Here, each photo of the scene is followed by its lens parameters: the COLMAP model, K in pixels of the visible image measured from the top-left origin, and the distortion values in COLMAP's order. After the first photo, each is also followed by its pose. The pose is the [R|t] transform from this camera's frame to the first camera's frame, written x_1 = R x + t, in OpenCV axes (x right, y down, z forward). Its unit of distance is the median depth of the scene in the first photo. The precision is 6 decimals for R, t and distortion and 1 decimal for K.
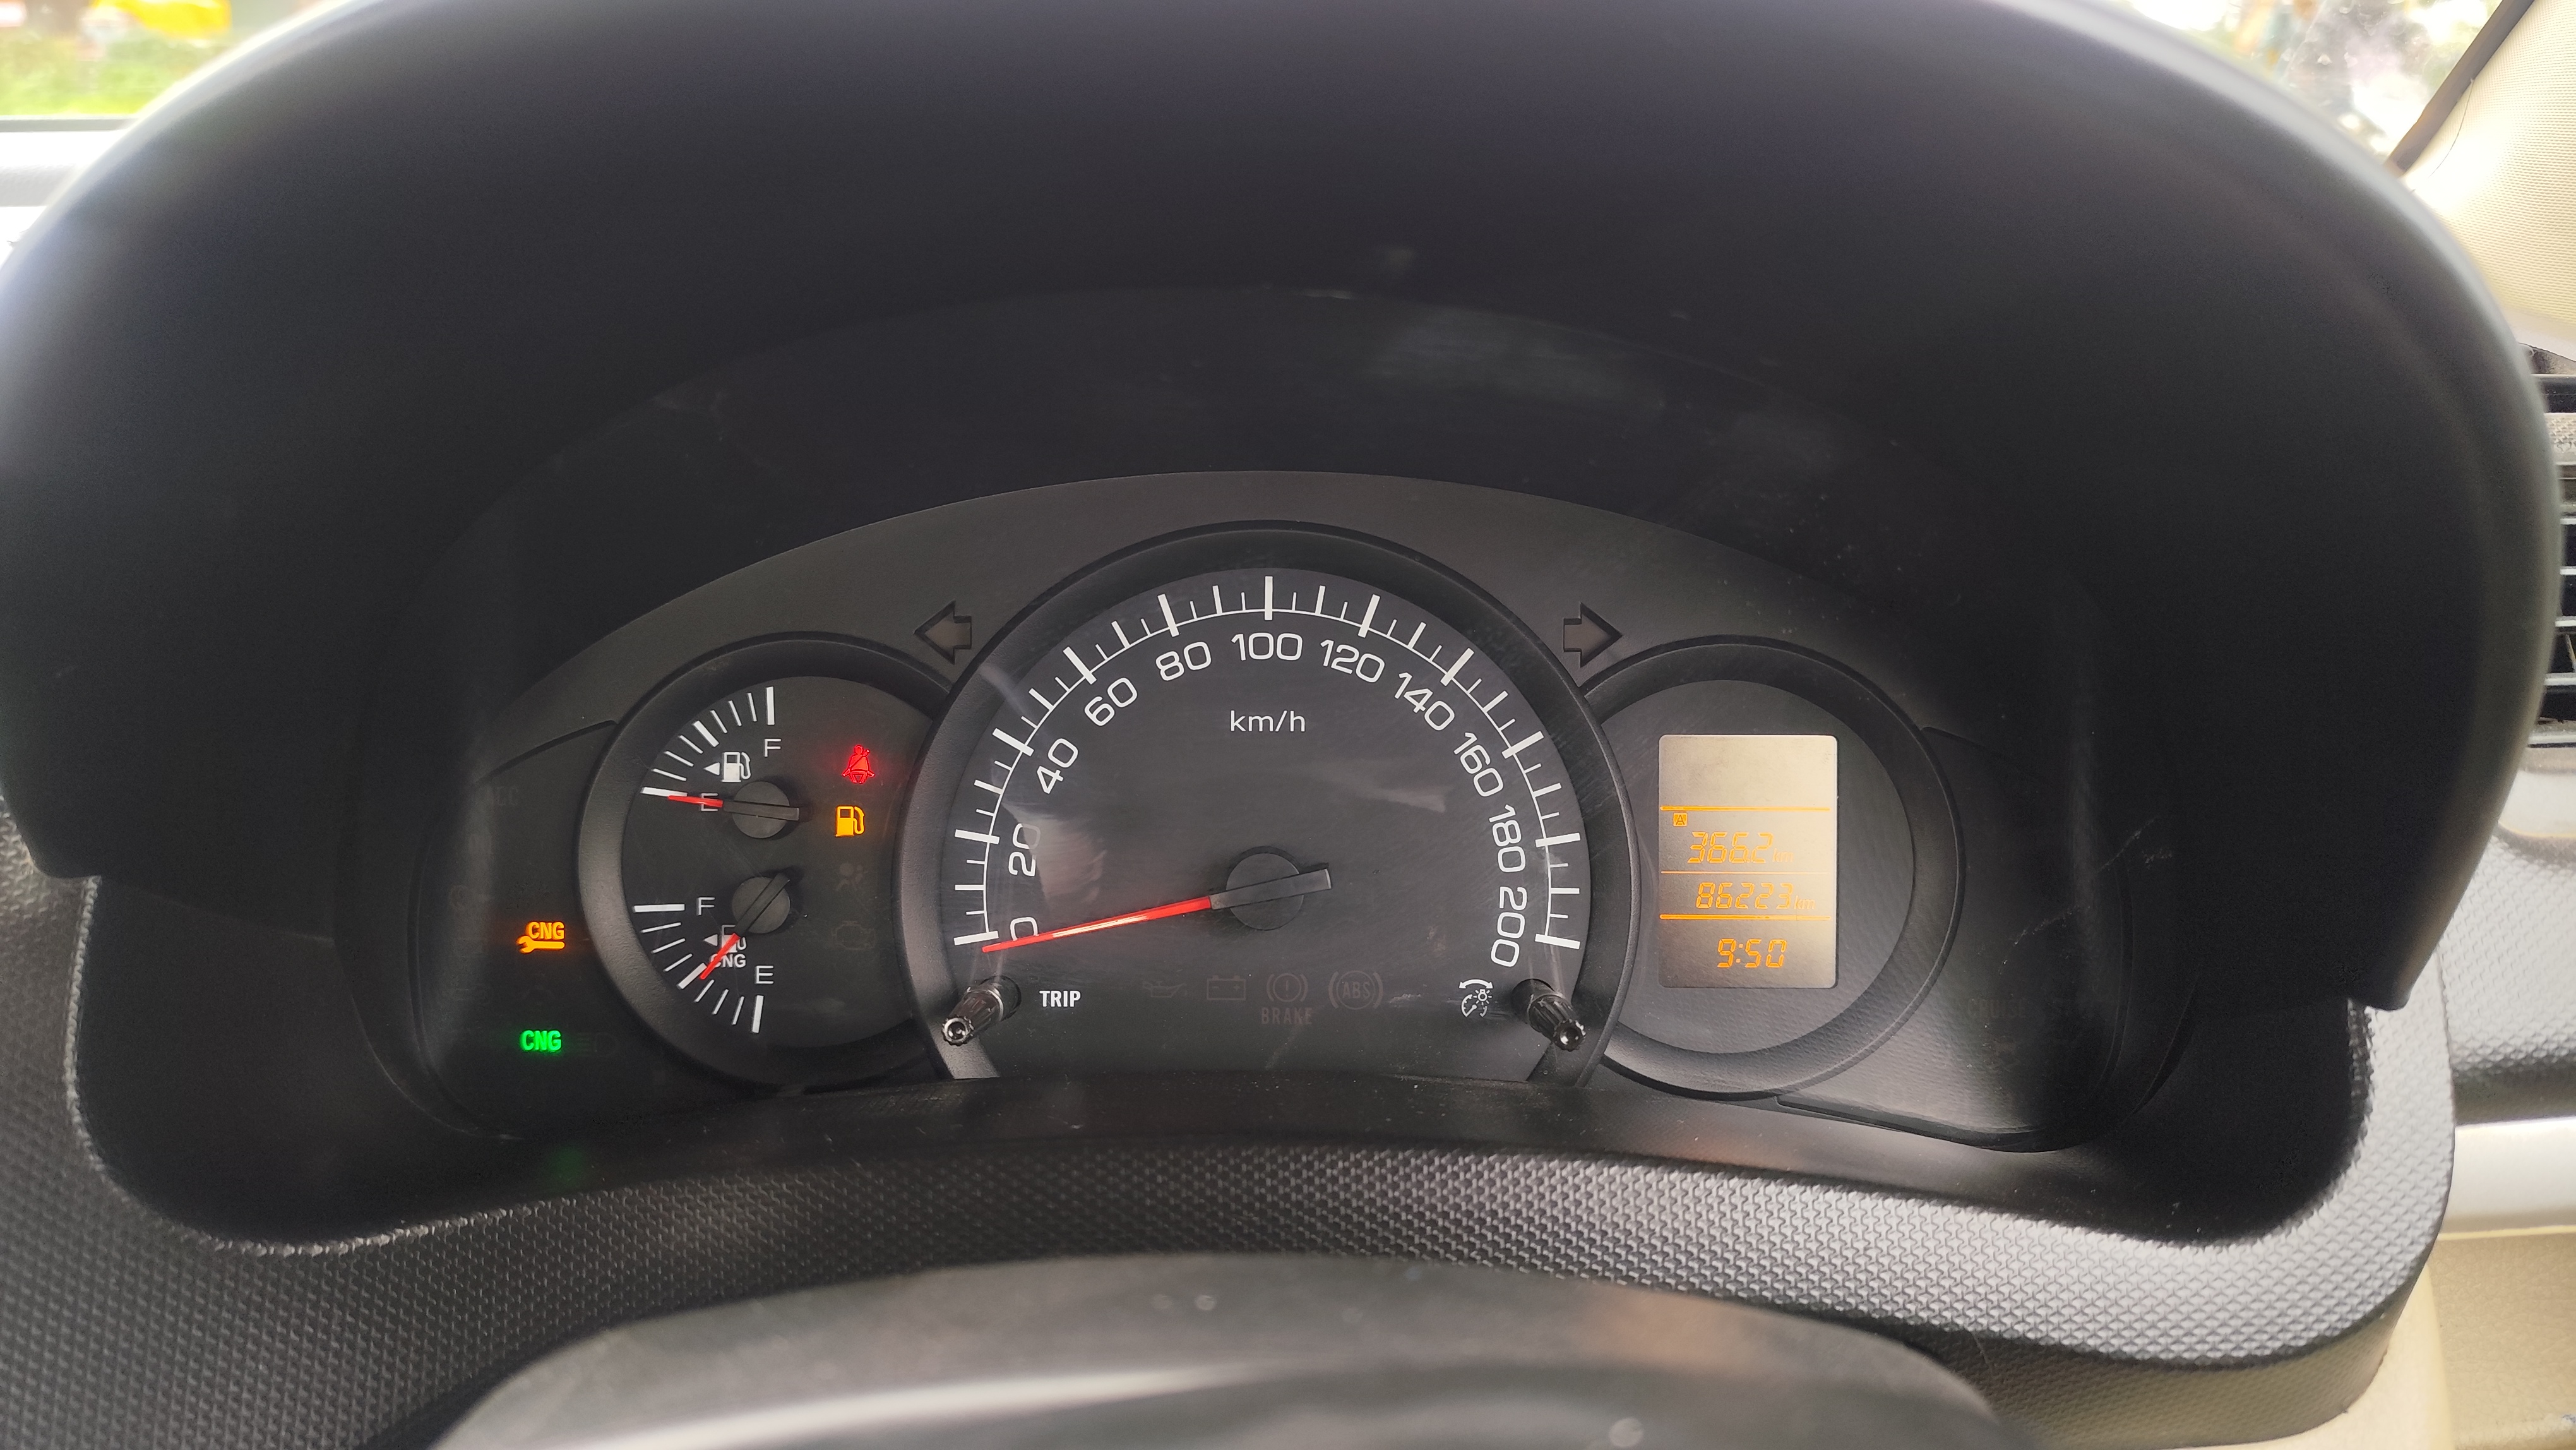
lens RADIAL K [[1765.1, 0, 1288.0], [0, 1765.1, 725.0], [0, 0, 1]] dist [0.035488, -0.038990]
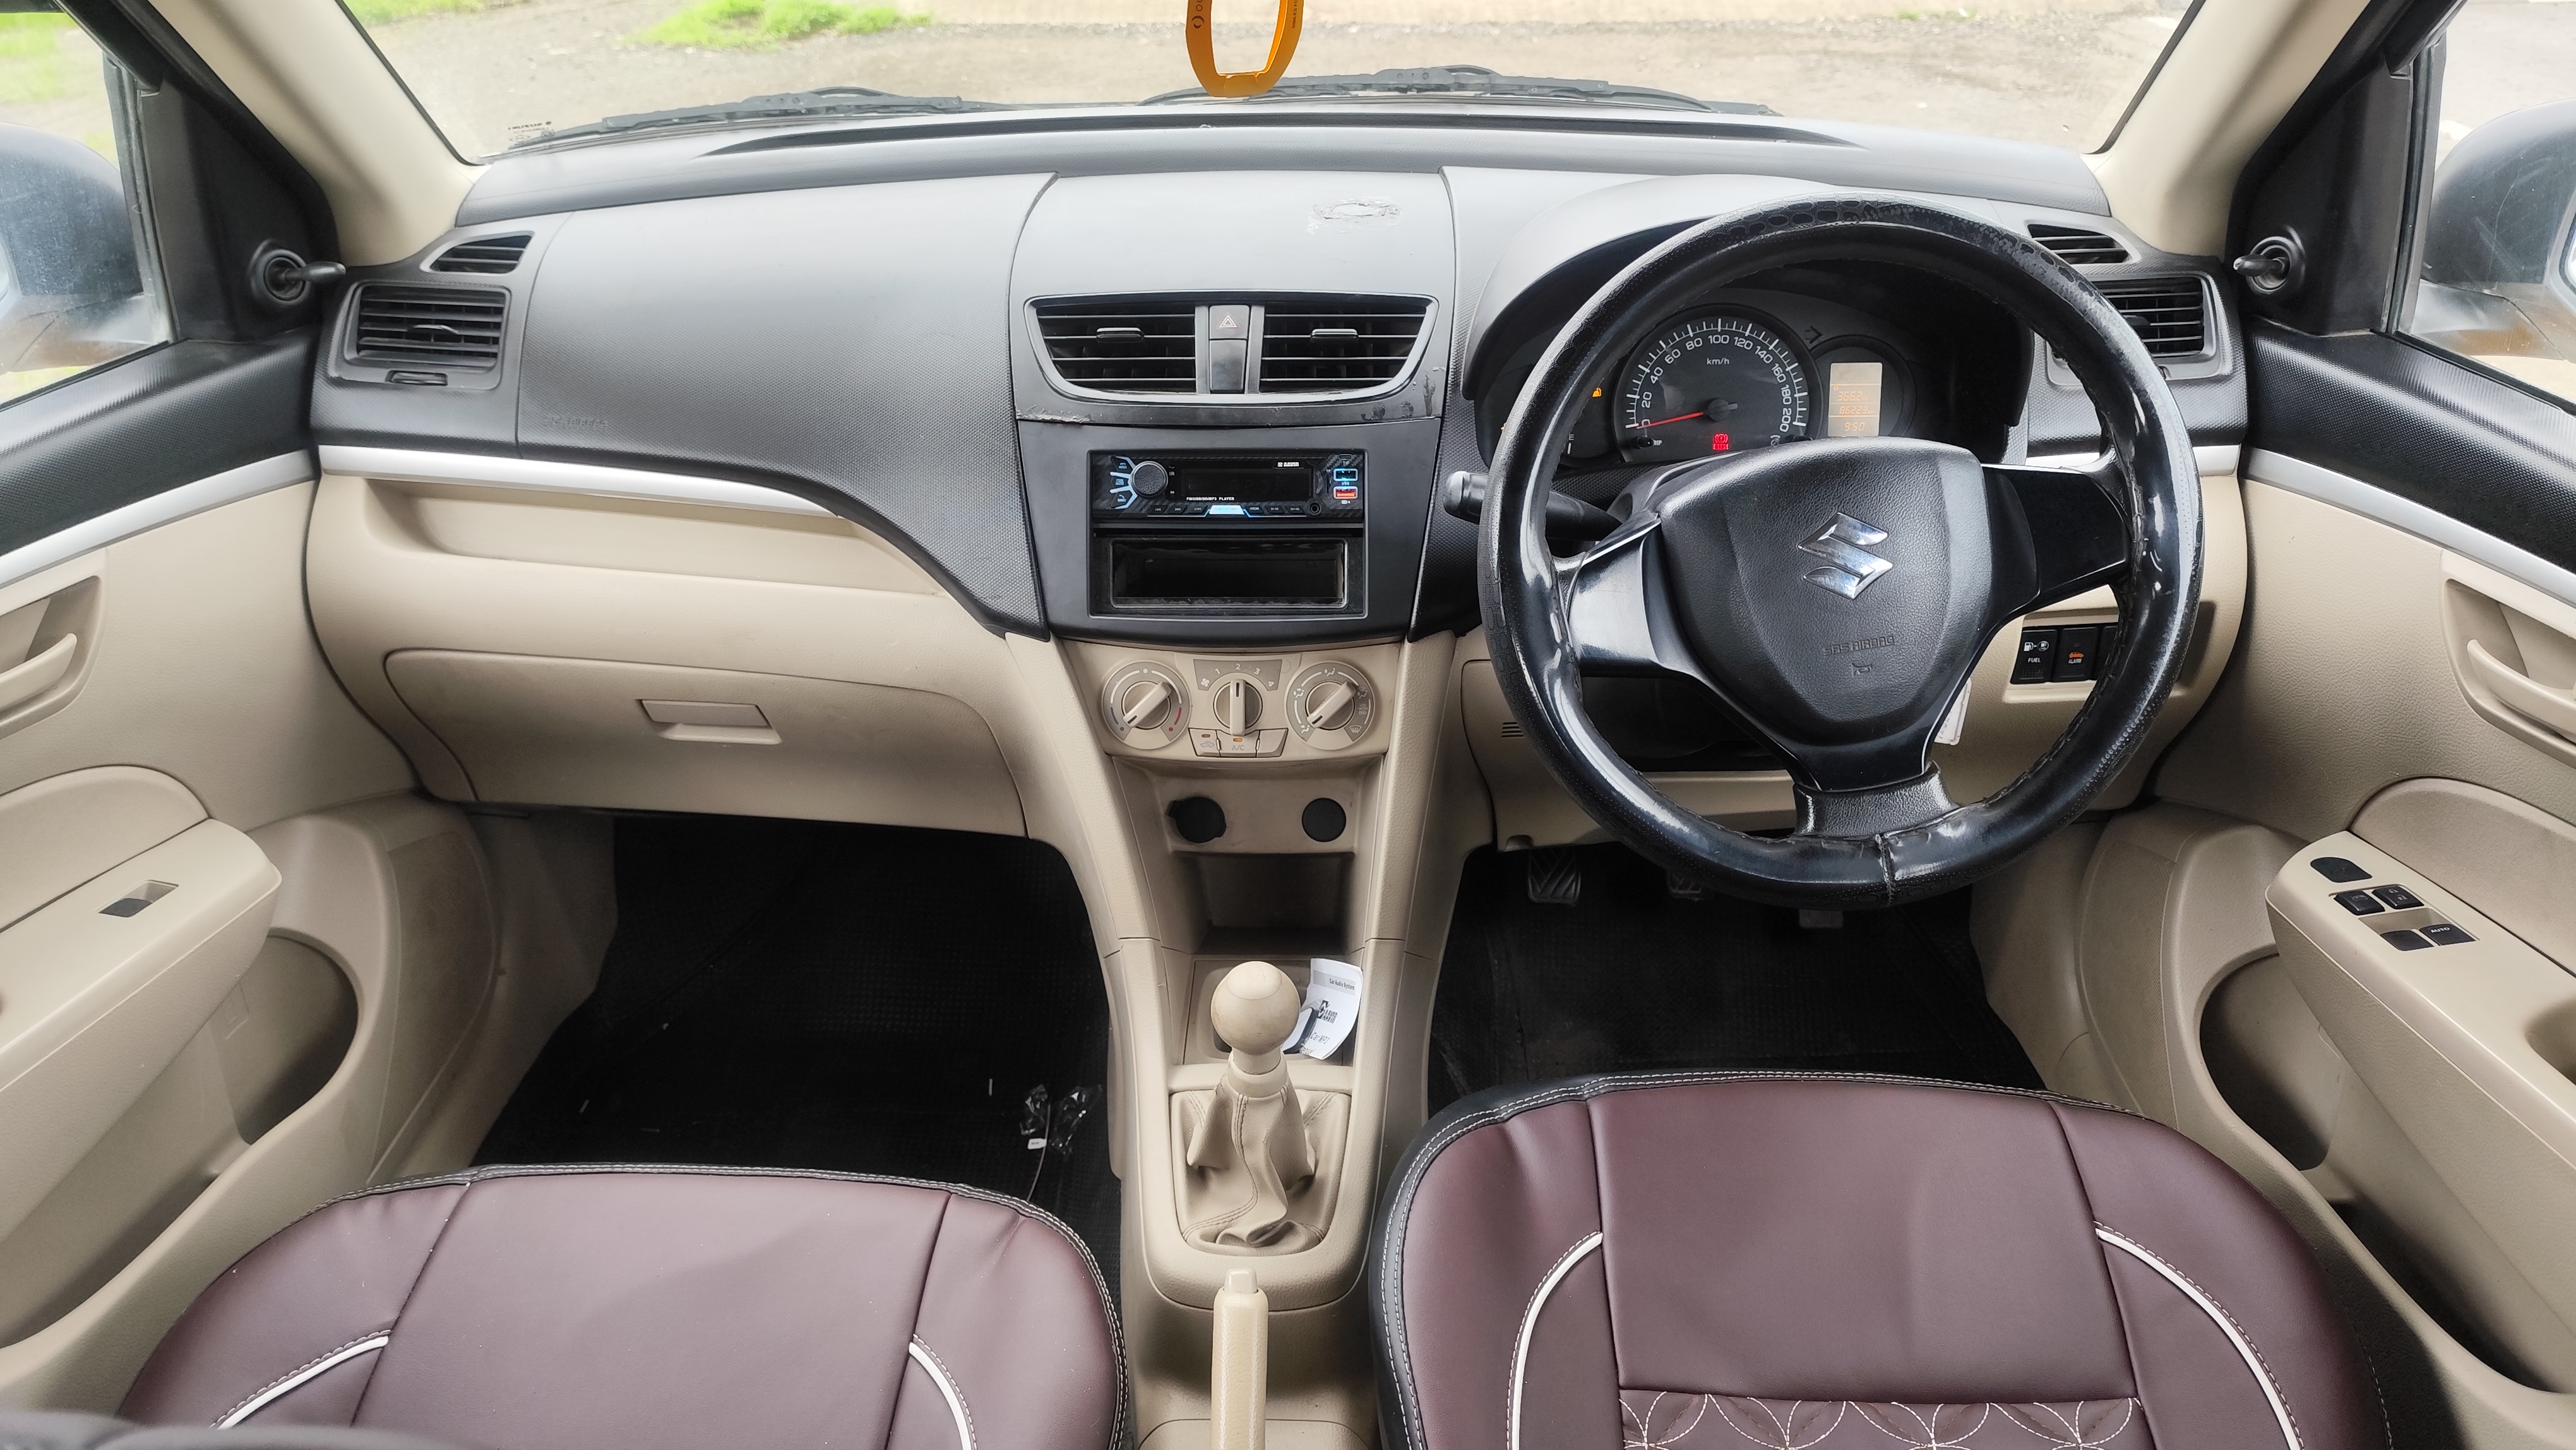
lens RADIAL K [[1765.1, 0, 1288.0], [0, 1765.1, 725.0], [0, 0, 1]] dist [0.035488, -0.038990]
pose [[0.999795, -0.014309, 0.014322, -0.922747], [0.011585, 0.984520, 0.174891, 0.083607], [-0.016602, -0.174689, 0.984484, -2.557019]]
